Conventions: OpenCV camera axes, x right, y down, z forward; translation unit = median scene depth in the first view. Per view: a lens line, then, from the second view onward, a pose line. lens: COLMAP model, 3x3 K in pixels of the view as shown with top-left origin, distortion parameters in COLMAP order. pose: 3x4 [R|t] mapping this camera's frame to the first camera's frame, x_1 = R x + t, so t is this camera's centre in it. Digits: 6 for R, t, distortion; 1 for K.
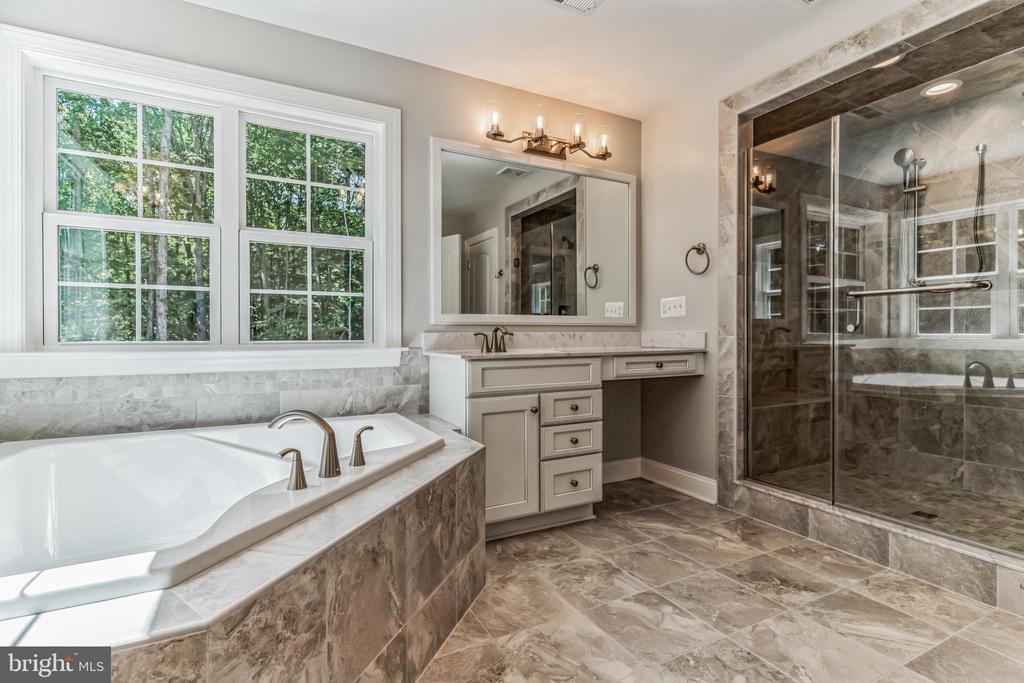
lens RADIAL K [[492.3, 0, 507.8], [0, 492.3, 331.7], [0, 0, 1]] dist [-0.000089, 0.000265]
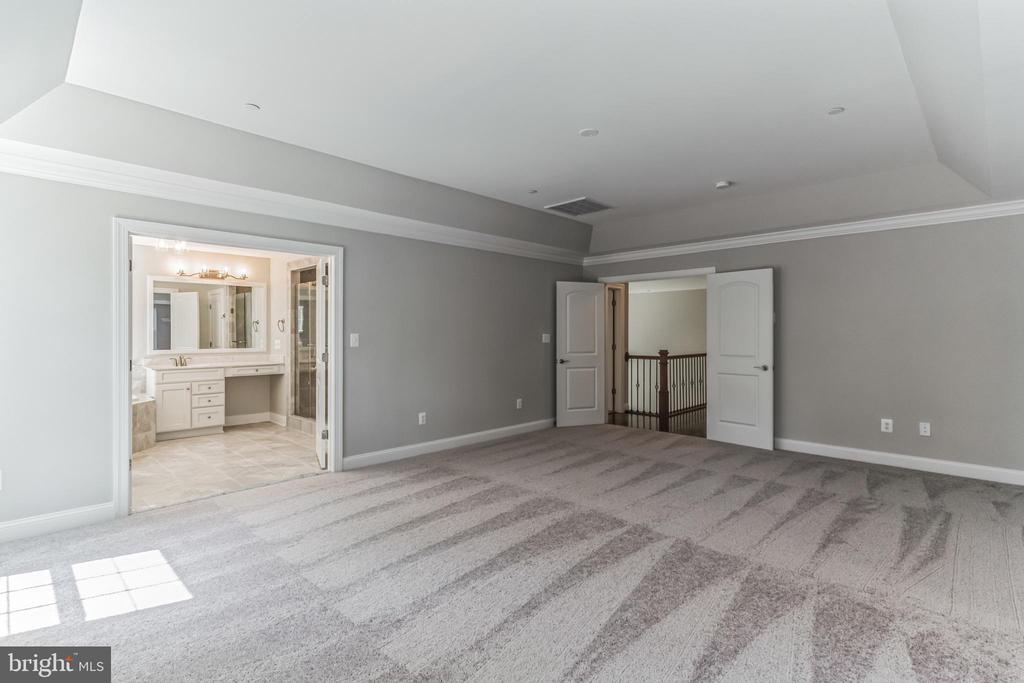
lens RADIAL K [[492.3, 0, 500.3], [0, 492.3, 328.4], [0, 0, 1]] dist [-0.000089, 0.000265]
pose [[0.951349, 0.005058, 0.308073, 0.890888], [-0.002644, 0.999962, -0.008251, -0.156517], [-0.308103, 0.007035, 0.951327, -2.169005]]
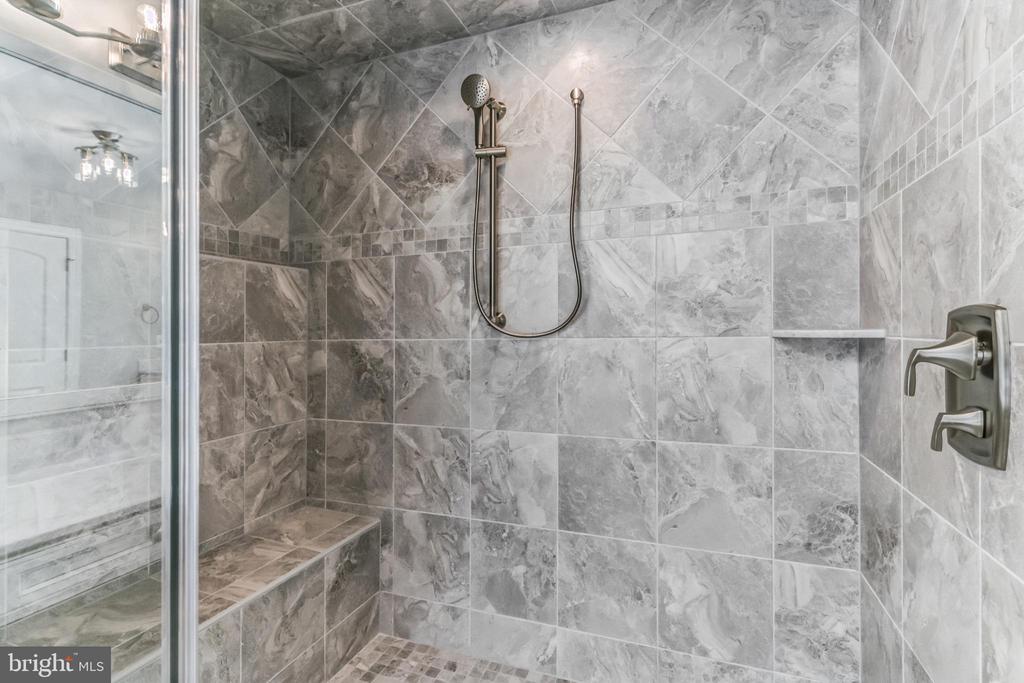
lens RADIAL K [[492.3, 0, 509.0], [0, 492.3, 336.8], [0, 0, 1]] dist [-0.000089, 0.000265]
pose [[0.741405, 0.000143, 0.671057, 0.438069], [0.002721, 0.999991, -0.003219, -0.071389], [-0.671052, 0.004212, 0.741398, 0.537051]]
